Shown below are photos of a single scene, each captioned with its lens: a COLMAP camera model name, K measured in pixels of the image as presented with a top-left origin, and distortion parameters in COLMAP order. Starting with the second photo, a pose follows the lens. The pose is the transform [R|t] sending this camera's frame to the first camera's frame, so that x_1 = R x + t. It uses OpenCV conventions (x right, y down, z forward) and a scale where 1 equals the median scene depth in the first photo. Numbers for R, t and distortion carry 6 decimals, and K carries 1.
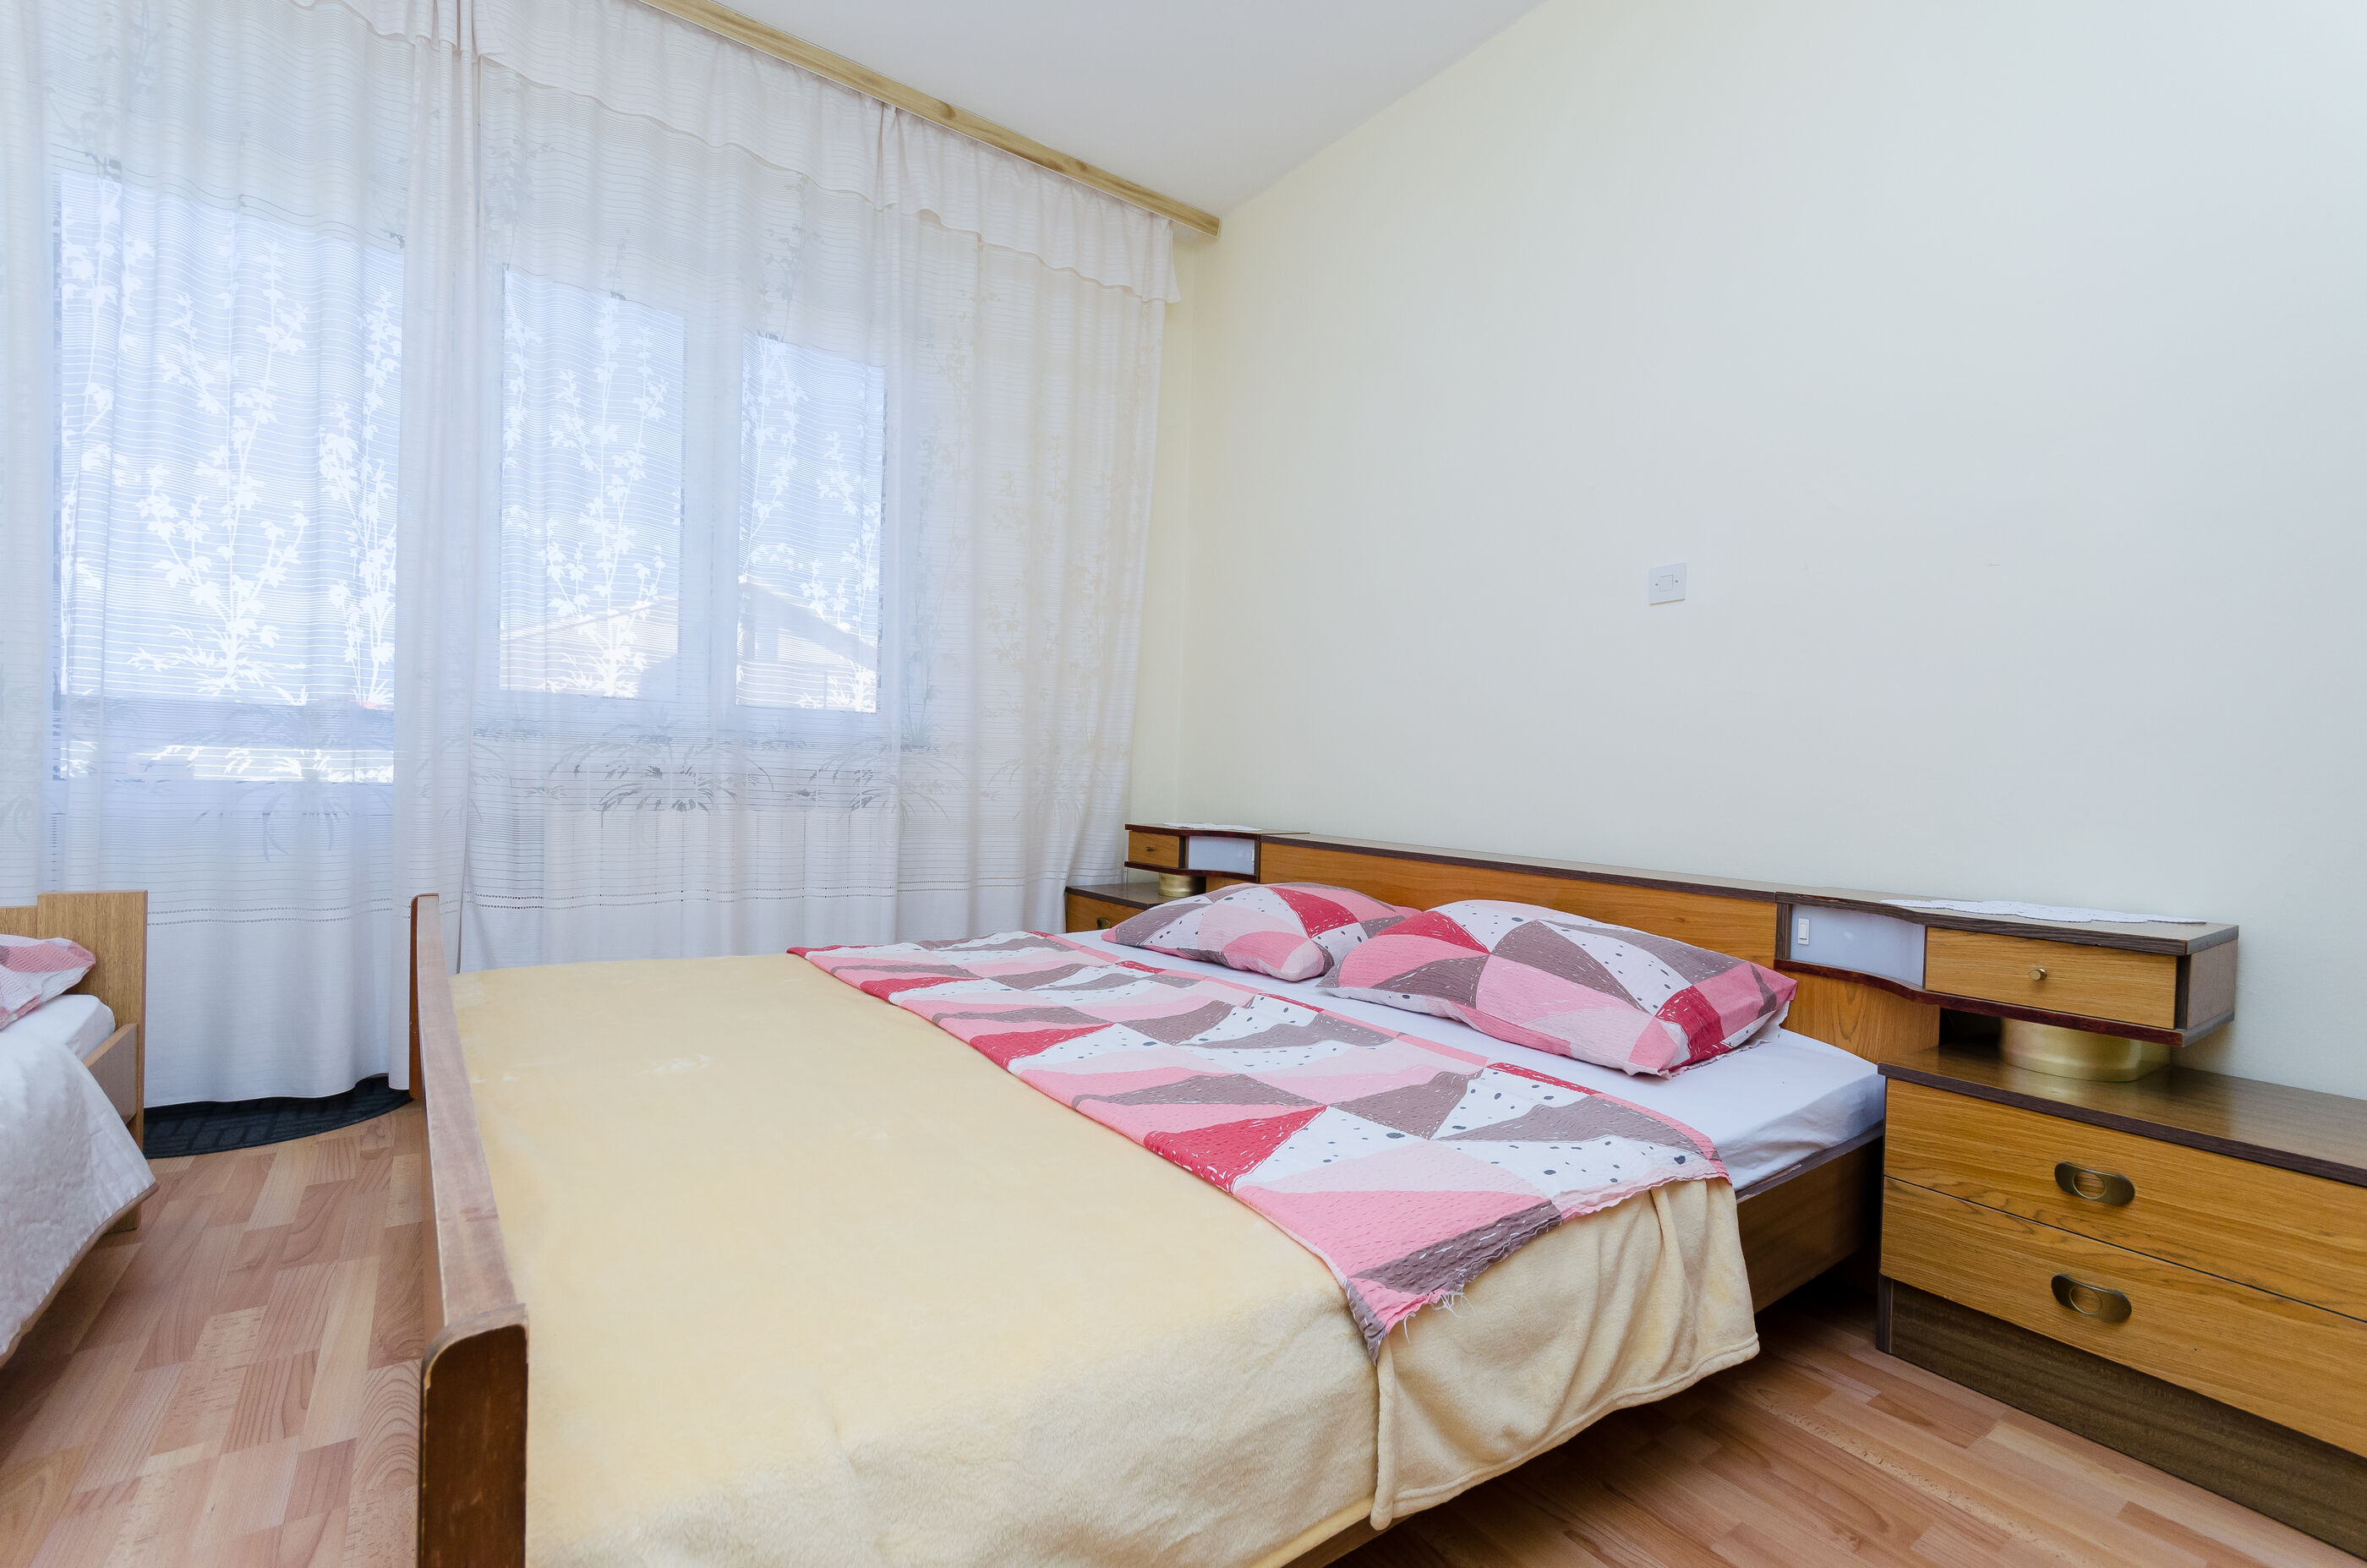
lens RADIAL K [[1030.5, 0, 1182.5], [0, 1030.5, 781.5], [0, 0, 1]] dist [0.002843, 0.000021]
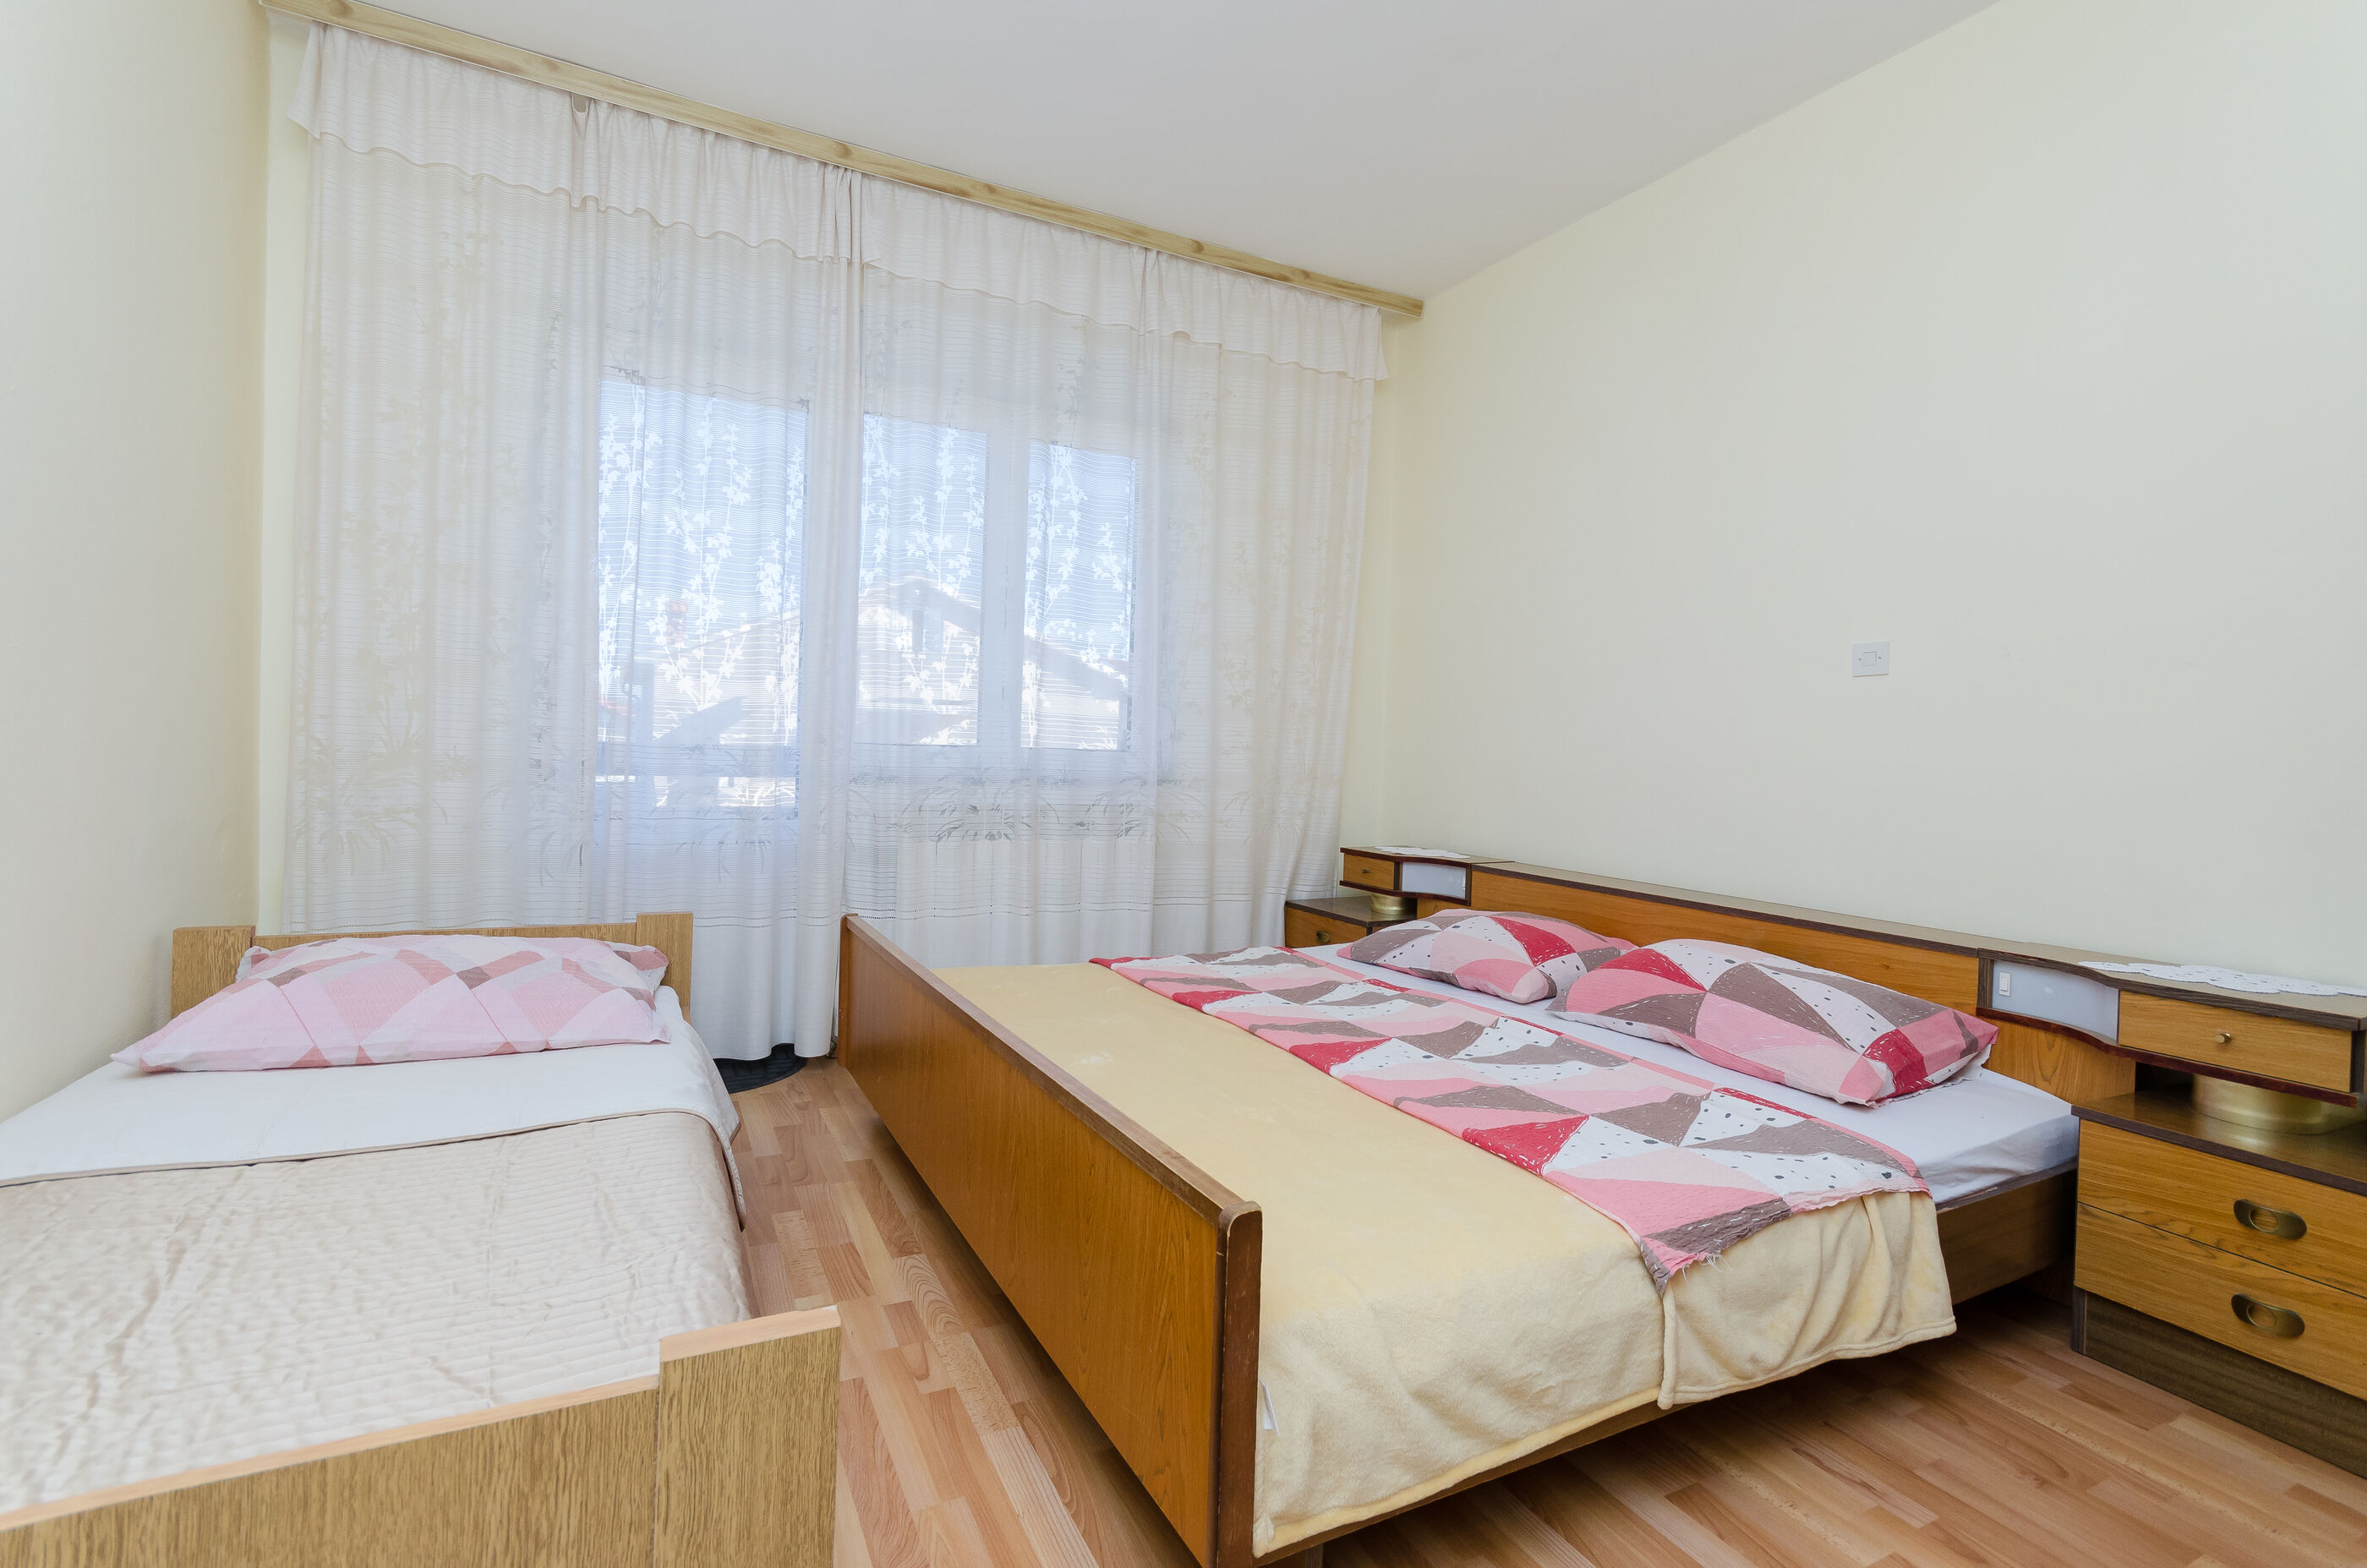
lens RADIAL K [[1030.5, 0, 1154.9], [0, 1030.5, 754.4], [0, 0, 1]] dist [0.002843, 0.000021]
pose [[0.986572, 0.001250, -0.163320, -0.120759], [-0.002824, 0.999952, -0.009408, -0.082774], [0.163301, 0.009743, 0.986528, -0.245796]]
